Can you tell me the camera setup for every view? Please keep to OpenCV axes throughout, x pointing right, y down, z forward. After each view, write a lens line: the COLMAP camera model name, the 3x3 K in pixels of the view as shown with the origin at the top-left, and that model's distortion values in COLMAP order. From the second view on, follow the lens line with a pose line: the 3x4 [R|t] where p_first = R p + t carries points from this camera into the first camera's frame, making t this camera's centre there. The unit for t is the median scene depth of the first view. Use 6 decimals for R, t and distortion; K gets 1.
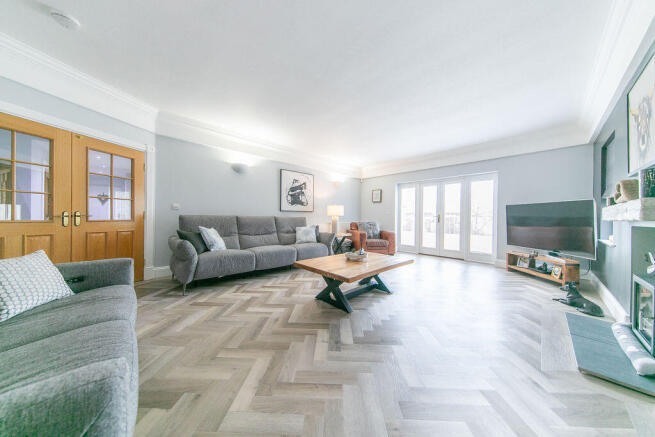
lens RADIAL K [[207.8, 0, 332.1], [0, 207.8, 217.6], [0, 0, 1]] dist [0.000894, 0.000021]
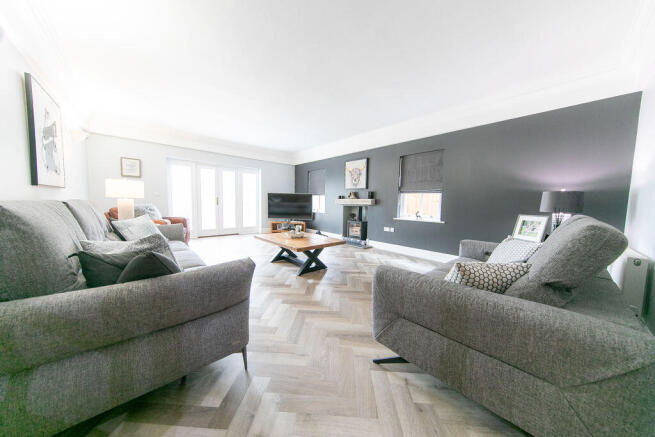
lens RADIAL K [[207.8, 0, 332.1], [0, 207.8, 217.6], [0, 0, 1]] dist [0.000894, 0.000021]
pose [[0.021703, -0.084326, 0.996202, -0.683698], [-0.021630, 0.996164, 0.084794, -0.017111], [-0.999530, -0.023388, 0.019796, 0.459752]]
